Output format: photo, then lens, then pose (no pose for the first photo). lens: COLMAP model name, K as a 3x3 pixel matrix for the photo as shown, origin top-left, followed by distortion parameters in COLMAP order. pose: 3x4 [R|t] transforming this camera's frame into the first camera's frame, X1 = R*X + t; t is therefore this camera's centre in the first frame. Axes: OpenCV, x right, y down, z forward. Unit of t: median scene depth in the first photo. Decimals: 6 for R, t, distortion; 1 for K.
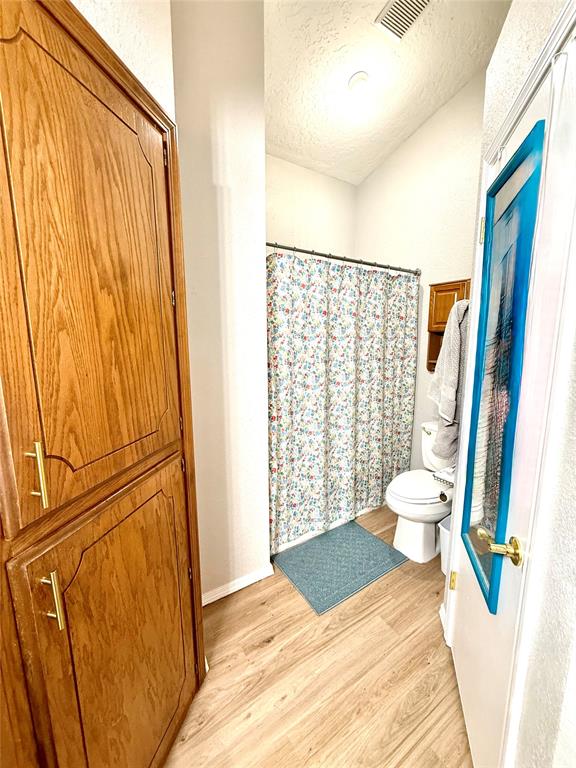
lens RADIAL K [[305.5, 0, 289.2], [0, 305.5, 380.9], [0, 0, 1]] dist [0.000996, -0.000609]
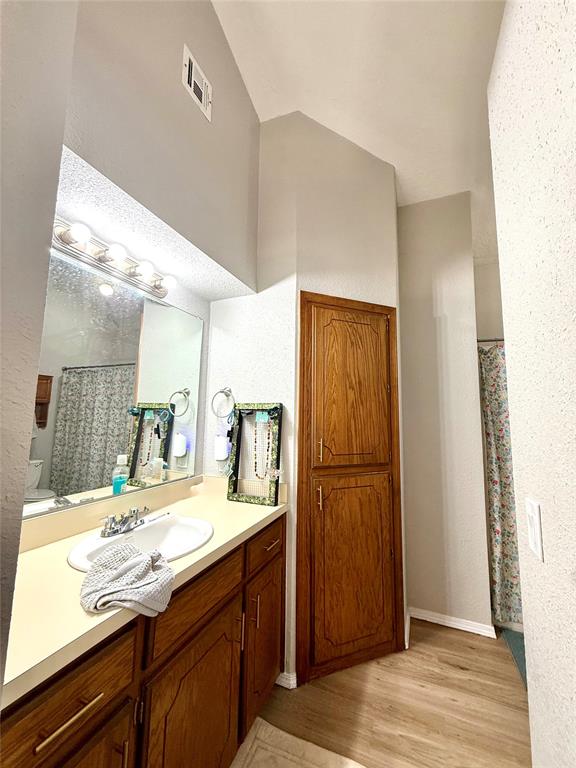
lens RADIAL K [[305.5, 0, 289.5], [0, 305.5, 381.4], [0, 0, 1]] dist [0.000996, -0.000609]
pose [[0.564973, -0.078398, -0.821376, 0.878575], [-0.140396, 0.971825, -0.189327, 0.145952], [0.813077, 0.222283, 0.538048, -0.591287]]
